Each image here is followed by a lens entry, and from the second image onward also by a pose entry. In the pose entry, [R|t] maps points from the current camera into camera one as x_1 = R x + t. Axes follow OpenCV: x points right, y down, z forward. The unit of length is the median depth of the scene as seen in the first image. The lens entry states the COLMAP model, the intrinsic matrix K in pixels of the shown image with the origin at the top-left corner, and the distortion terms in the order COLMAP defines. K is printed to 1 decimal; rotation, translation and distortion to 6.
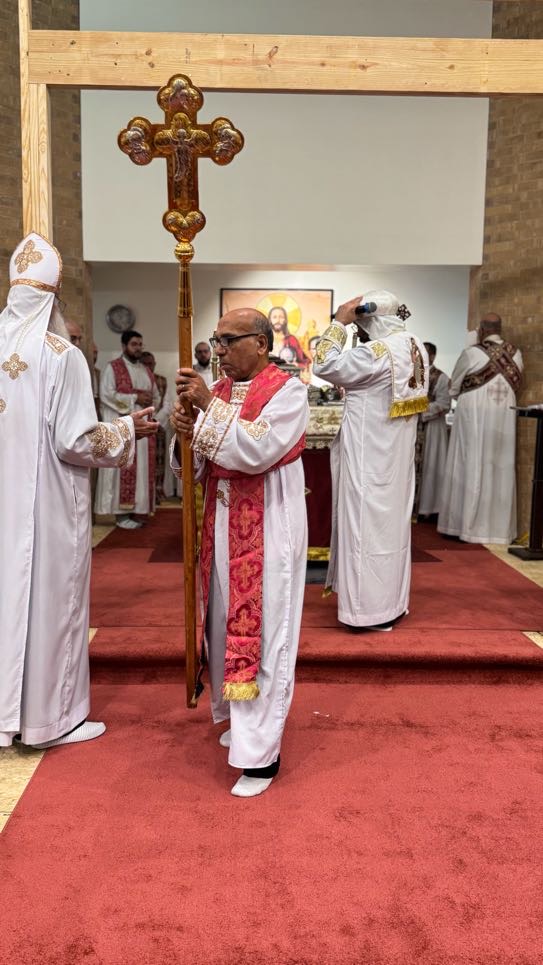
lens RADIAL K [[884.2, 0, 268.5], [0, 884.2, 513.8], [0, 0, 1]] dist [0.002134, -0.025698]
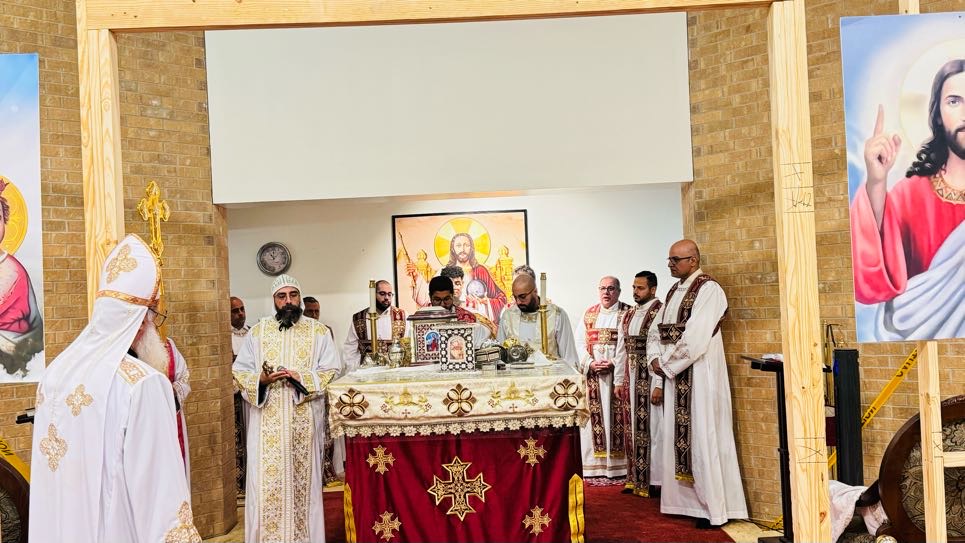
lens RADIAL K [[1018.6, 0, 482.5], [0, 1018.6, 271.5], [0, 0, 1]] dist [0.039967, -0.018561]
pose [[0.998398, -0.055086, -0.012919, 0.053363], [0.052379, 0.986182, -0.157164, -0.060282], [0.021399, 0.156236, 0.987488, 0.066908]]
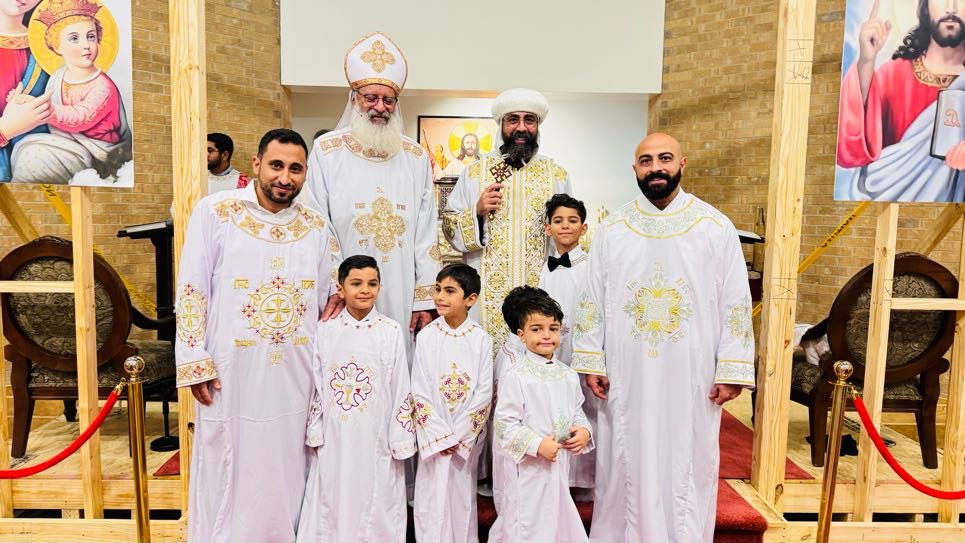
lens RADIAL K [[694.9, 0, 477.0], [0, 694.9, 270.1], [0, 0, 1]] dist [0.004400, 0.001553]
pose [[0.999913, 0.008818, 0.009838, 0.016005], [-0.008360, 0.998922, -0.045666, -0.032289], [-0.010230, 0.045580, 0.998908, 0.188125]]
